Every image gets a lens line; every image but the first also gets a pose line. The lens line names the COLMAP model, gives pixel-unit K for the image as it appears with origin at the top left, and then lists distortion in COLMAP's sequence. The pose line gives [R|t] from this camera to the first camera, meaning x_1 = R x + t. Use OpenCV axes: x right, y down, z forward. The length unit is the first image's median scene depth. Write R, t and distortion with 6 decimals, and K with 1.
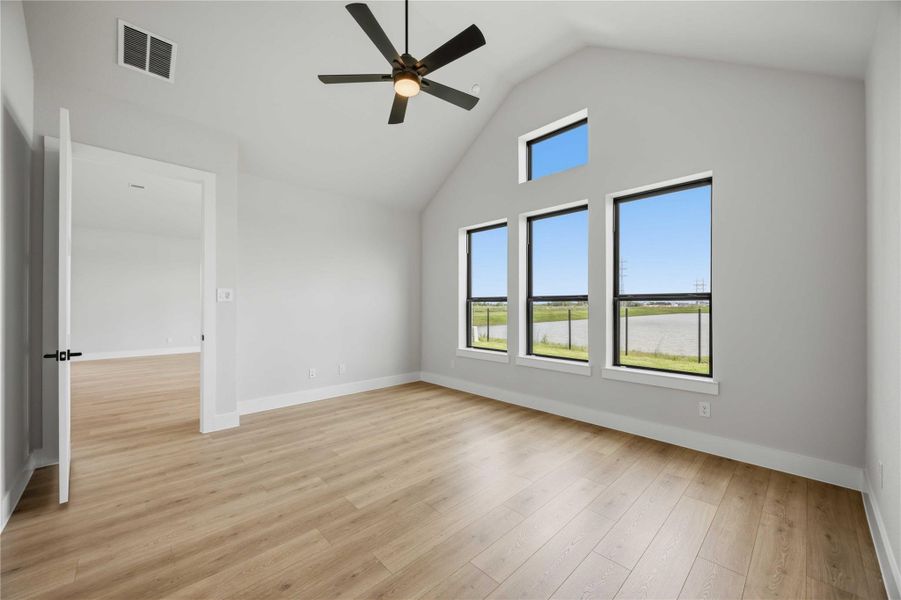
lens RADIAL K [[344.1, 0, 449.4], [0, 344.1, 304.0], [0, 0, 1]] dist [0.001168, 0.000084]
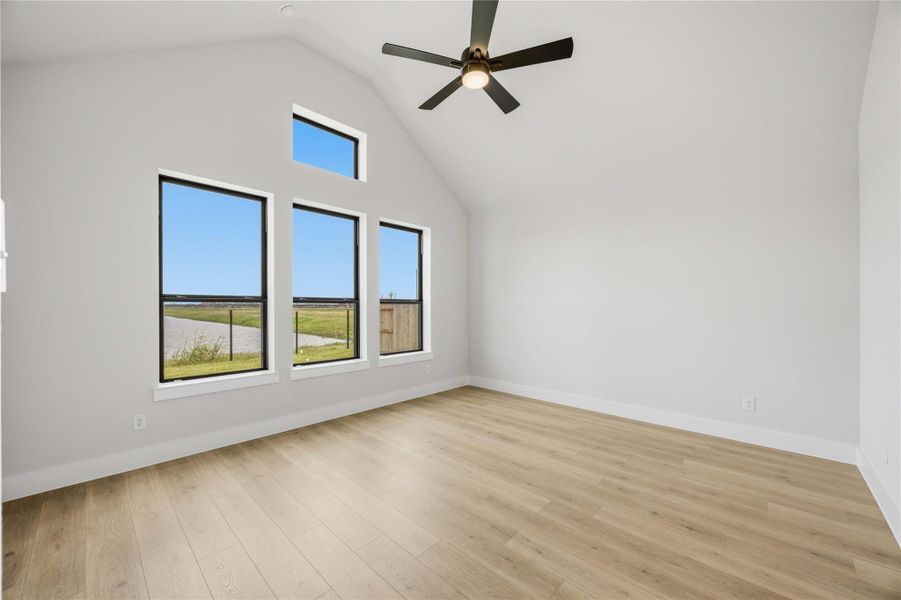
lens RADIAL K [[344.1, 0, 449.4], [0, 344.1, 304.0], [0, 0, 1]] dist [0.001168, 0.000084]
pose [[-0.053374, 0.008604, 0.998538, -0.769905], [-0.004033, 0.999953, -0.008832, 0.001621], [-0.998566, -0.004499, -0.053337, 0.807787]]
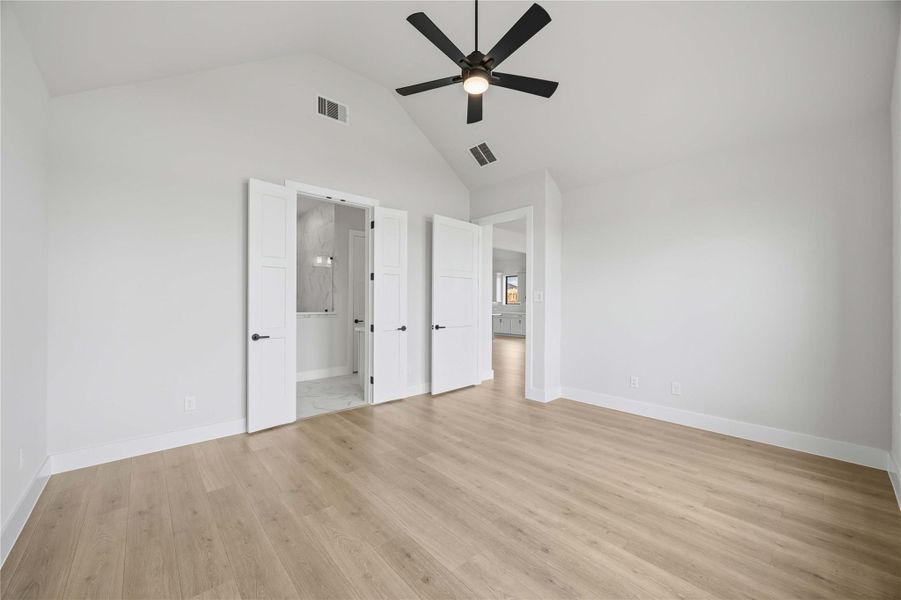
lens RADIAL K [[344.1, 0, 449.4], [0, 344.1, 304.0], [0, 0, 1]] dist [0.001168, 0.000084]
pose [[-0.030041, 0.000472, -0.999549, 0.615721], [-0.001334, 0.999999, 0.000512, 0.002005], [0.999548, 0.001349, -0.030040, 0.687323]]
